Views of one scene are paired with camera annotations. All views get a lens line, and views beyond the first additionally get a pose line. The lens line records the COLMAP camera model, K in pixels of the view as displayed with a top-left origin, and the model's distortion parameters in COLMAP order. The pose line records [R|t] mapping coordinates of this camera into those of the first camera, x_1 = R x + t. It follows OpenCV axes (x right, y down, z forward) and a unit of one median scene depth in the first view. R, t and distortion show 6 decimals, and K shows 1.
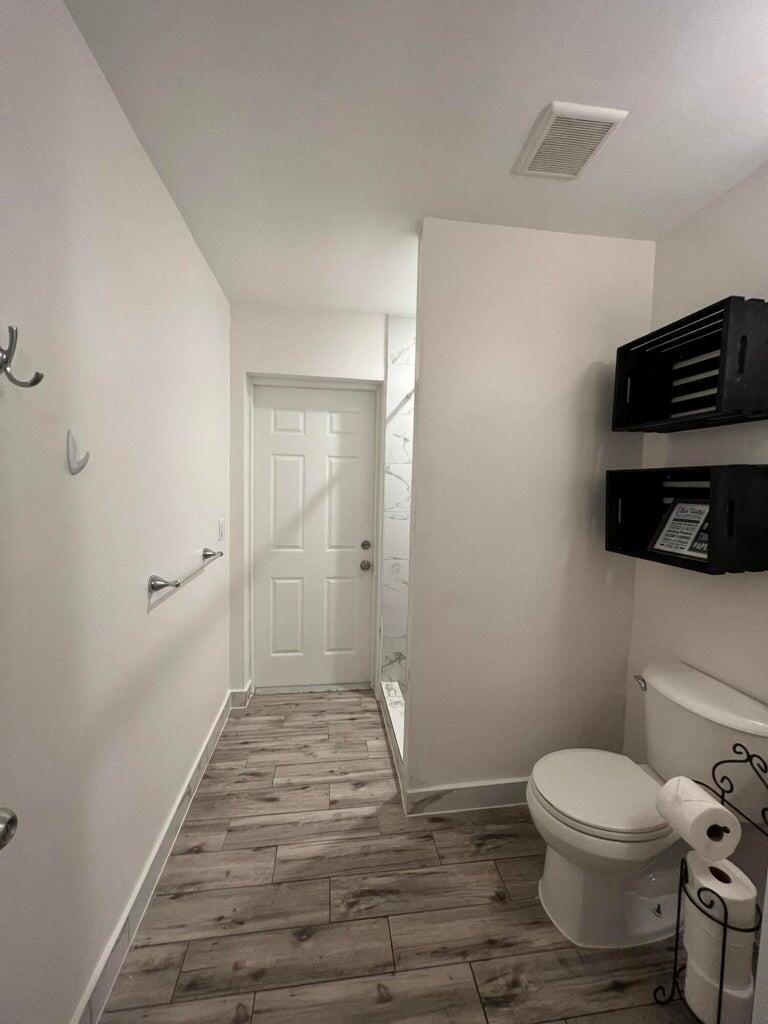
lens RADIAL K [[409.9, 0, 384.0], [0, 409.9, 512.0], [0, 0, 1]] dist [0.000270, 0.000591]
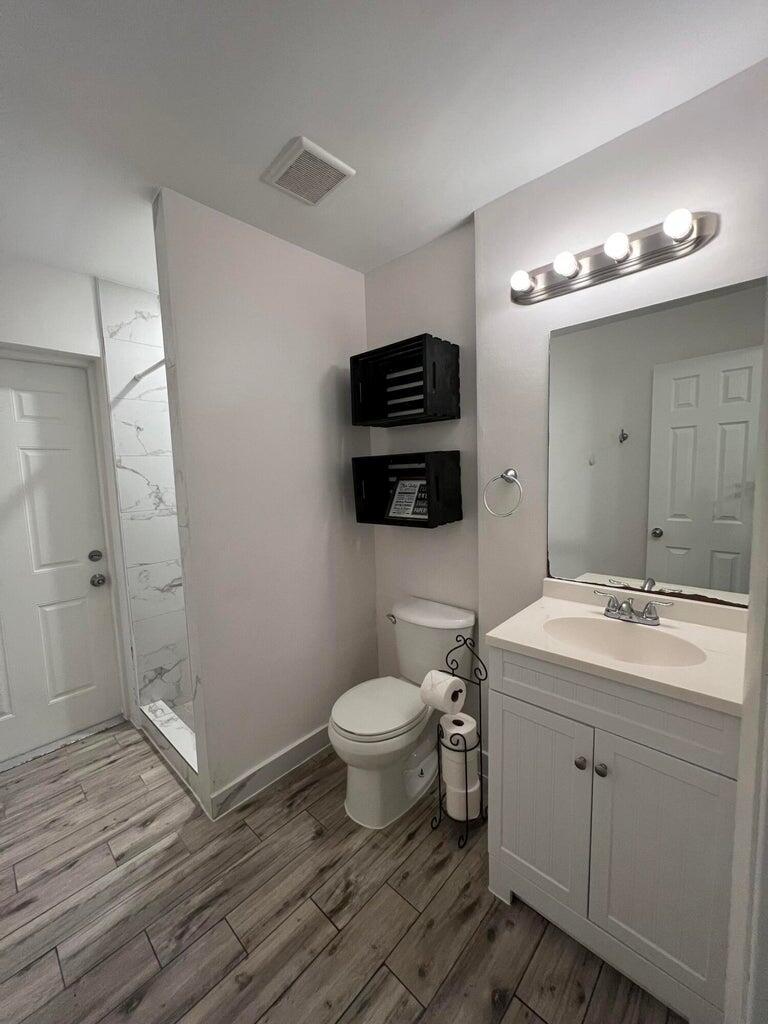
lens RADIAL K [[410.1, 0, 384.0], [0, 410.1, 512.0], [0, 0, 1]] dist [-0.001468, 0.000336]
pose [[0.777784, -0.110217, 0.618793, -0.166817], [0.093356, 0.993843, 0.059678, -0.004250], [-0.621561, 0.011351, 0.783284, -0.017140]]
